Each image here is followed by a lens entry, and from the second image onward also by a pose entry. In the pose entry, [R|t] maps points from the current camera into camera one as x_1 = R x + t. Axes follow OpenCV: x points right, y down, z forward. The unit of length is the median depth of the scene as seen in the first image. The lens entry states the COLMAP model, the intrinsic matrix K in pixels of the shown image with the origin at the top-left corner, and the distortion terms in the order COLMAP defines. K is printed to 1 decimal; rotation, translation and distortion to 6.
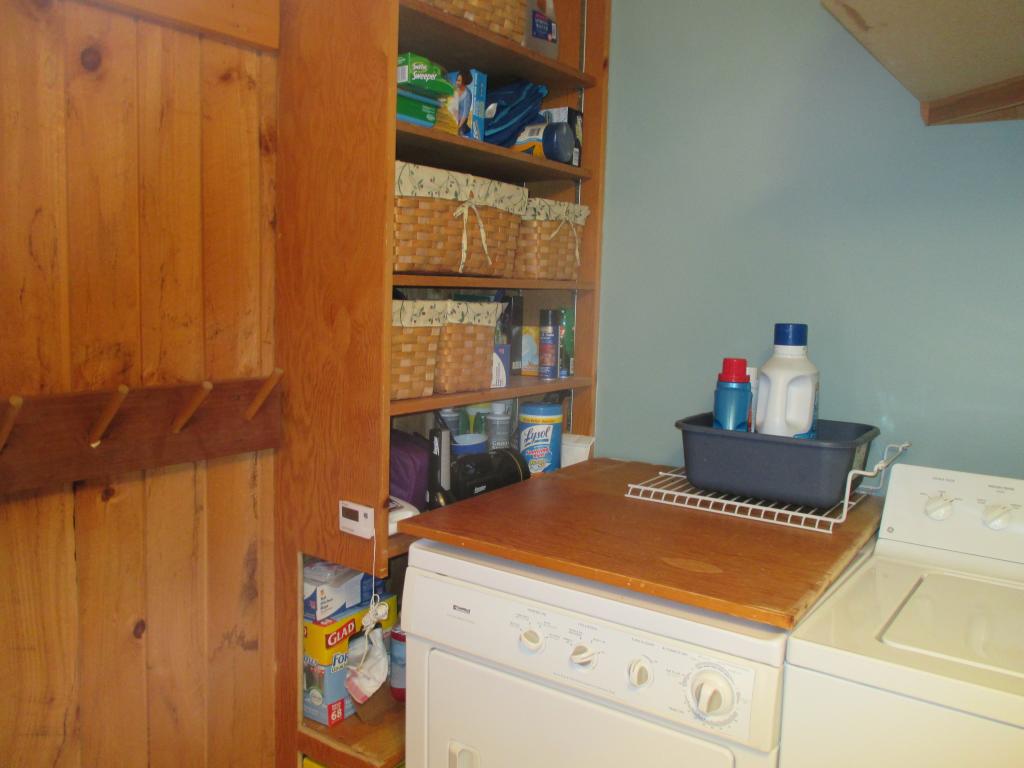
lens RADIAL K [[861.7, 0, 511.5], [0, 861.7, 387.4], [0, 0, 1]] dist [-0.006564, -0.003101]
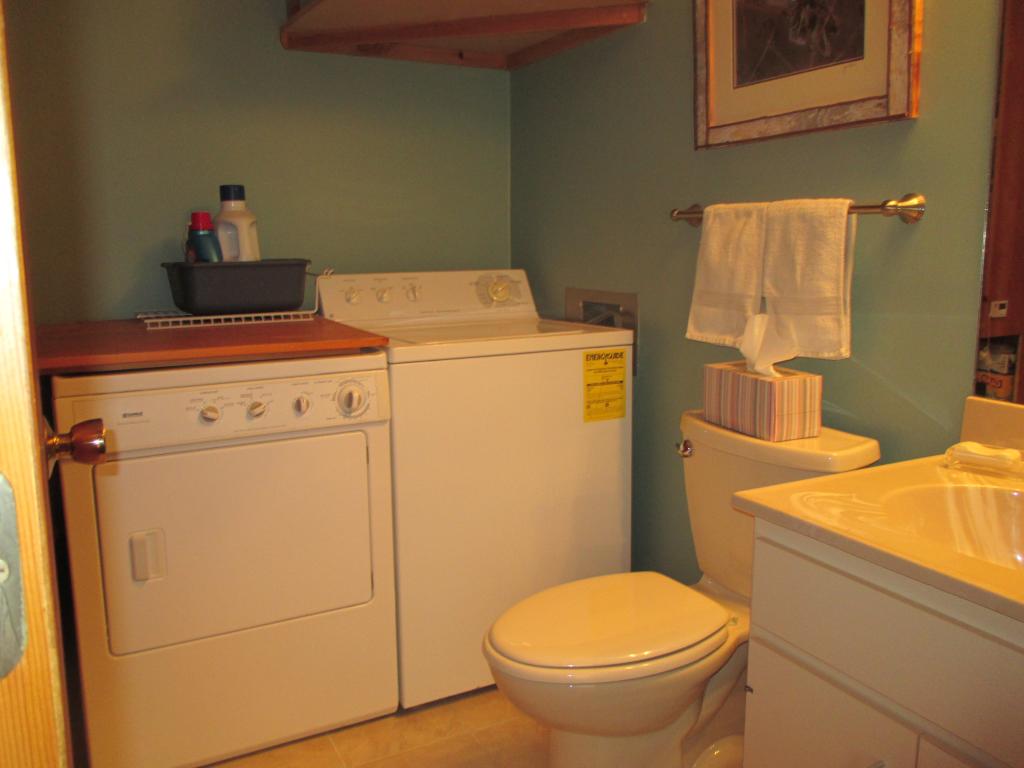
lens RADIAL K [[861.7, 0, 512.7], [0, 861.7, 380.1], [0, 0, 1]] dist [-0.006564, -0.003101]
pose [[0.458100, -0.181398, 0.870195, -0.908859], [0.129582, 0.982126, 0.136515, 0.128678], [-0.879405, 0.050224, 0.473418, -0.015720]]
